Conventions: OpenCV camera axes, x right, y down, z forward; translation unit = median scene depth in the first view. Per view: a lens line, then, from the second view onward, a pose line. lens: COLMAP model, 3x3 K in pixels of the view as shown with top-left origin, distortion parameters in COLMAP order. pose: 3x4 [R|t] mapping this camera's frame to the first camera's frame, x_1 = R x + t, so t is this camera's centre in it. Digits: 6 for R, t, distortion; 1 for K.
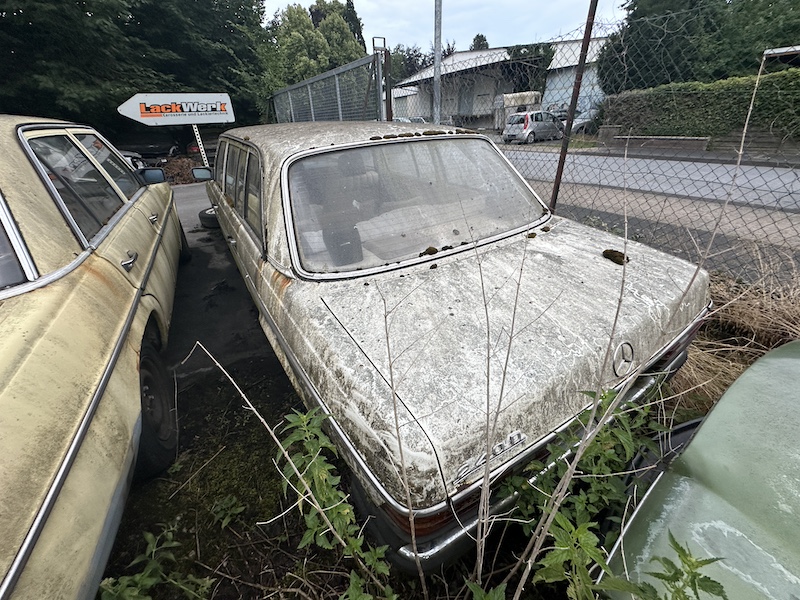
lens RADIAL K [[315.4, 0, 400.0], [0, 315.4, 300.0], [0, 0, 1]] dist [-0.003168, -0.000040]
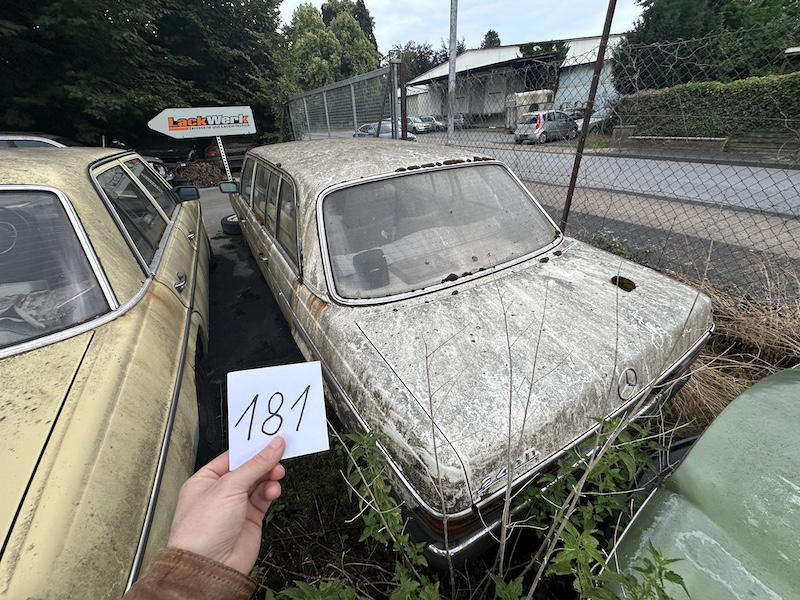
lens RADIAL K [[315.4, 0, 400.0], [0, 315.4, 300.0], [0, 0, 1]] dist [-0.003168, -0.000040]
pose [[0.999602, 0.007956, -0.027052, -0.054872], [-0.007778, 0.999948, 0.006664, -0.084865], [0.027104, -0.006451, 0.999612, -0.107867]]
